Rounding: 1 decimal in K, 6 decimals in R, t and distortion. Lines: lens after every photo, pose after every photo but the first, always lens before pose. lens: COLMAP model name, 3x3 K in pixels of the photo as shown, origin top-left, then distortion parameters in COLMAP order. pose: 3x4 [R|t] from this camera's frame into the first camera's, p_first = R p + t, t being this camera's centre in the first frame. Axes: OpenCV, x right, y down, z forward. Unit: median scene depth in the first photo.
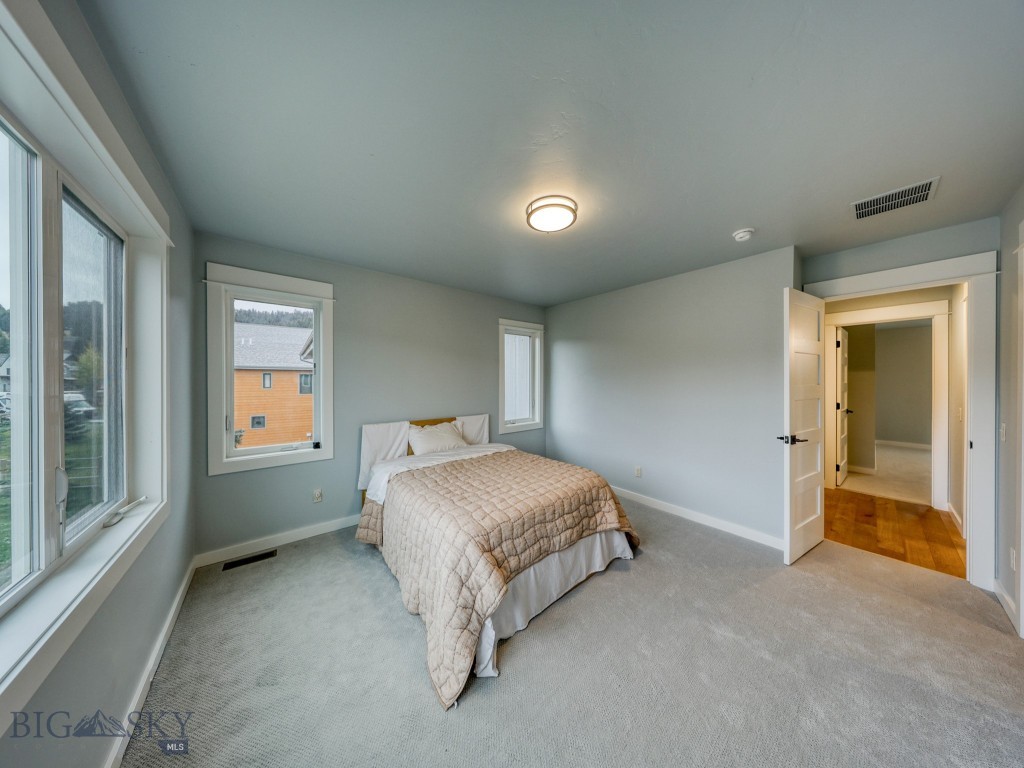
lens RADIAL K [[291.2, 0, 515.3], [0, 291.2, 380.6], [0, 0, 1]] dist [-0.007576, -0.000074]
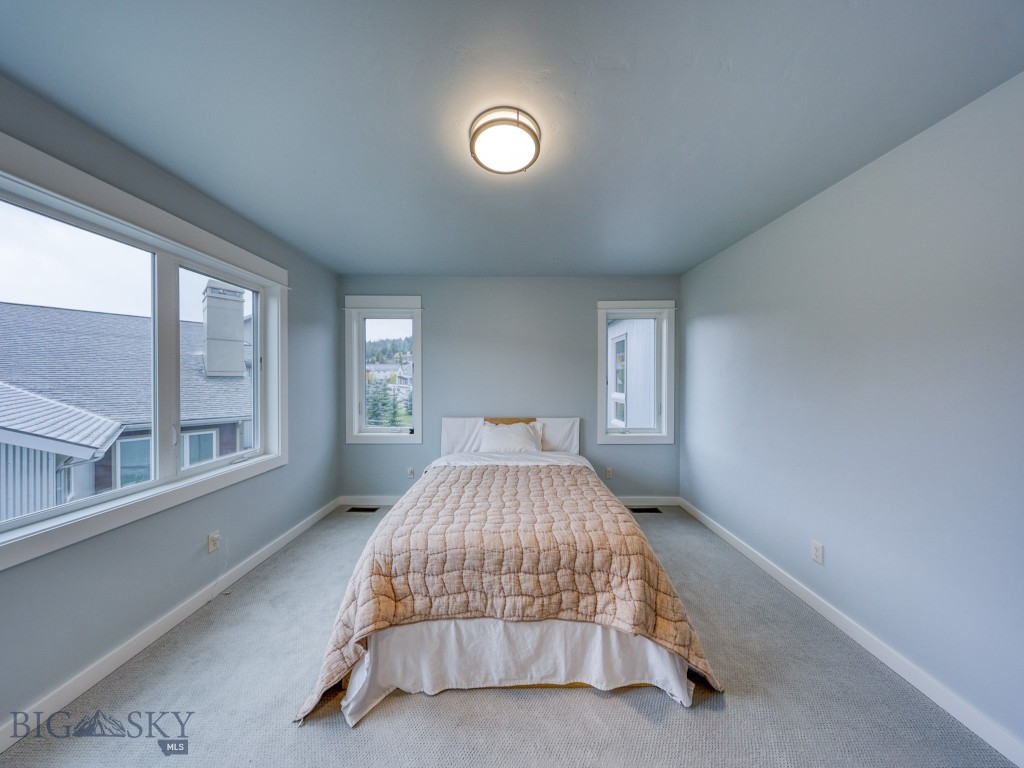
lens RADIAL K [[291.2, 0, 514.0], [0, 291.2, 383.6], [0, 0, 1]] dist [-0.007576, -0.000074]
pose [[0.775216, 0.010166, -0.631614, 0.527034], [-0.001102, 0.999891, 0.014740, 0.007265], [0.631695, -0.010730, 0.775143, 0.420995]]
